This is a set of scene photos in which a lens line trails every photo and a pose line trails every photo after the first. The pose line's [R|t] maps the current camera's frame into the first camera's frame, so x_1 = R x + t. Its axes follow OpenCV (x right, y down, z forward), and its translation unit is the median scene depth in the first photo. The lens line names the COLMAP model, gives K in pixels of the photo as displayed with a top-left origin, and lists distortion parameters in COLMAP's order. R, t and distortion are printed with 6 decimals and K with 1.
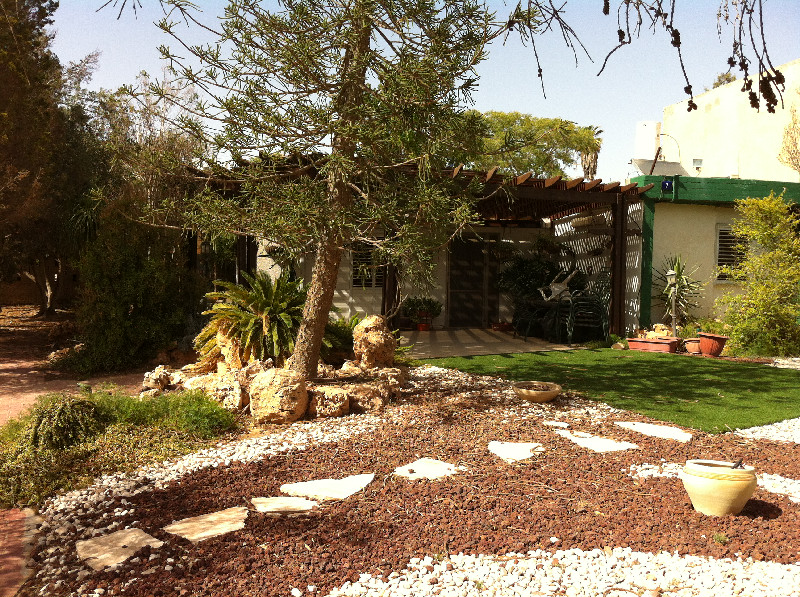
lens RADIAL K [[812.6, 0, 400.0], [0, 812.6, 298.5], [0, 0, 1]] dist [0.001256, 0.000154]
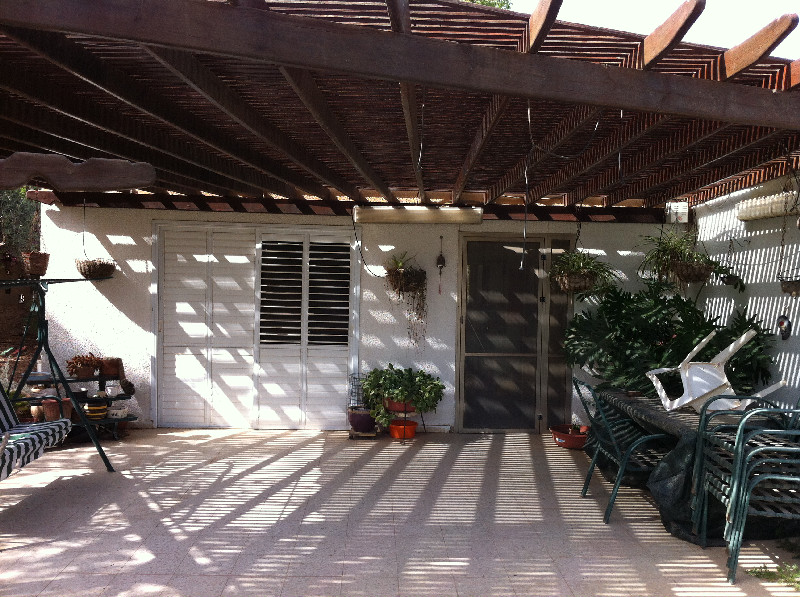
lens RADIAL K [[814.4, 0, 400.0], [0, 814.4, 298.5], [0, 0, 1]] dist [0.056112, -0.001039]
pose [[0.986482, 0.016355, -0.163050, 0.102375], [-0.016559, 0.999863, 0.000105, -0.042060], [0.163029, 0.002597, 0.986618, 0.521039]]
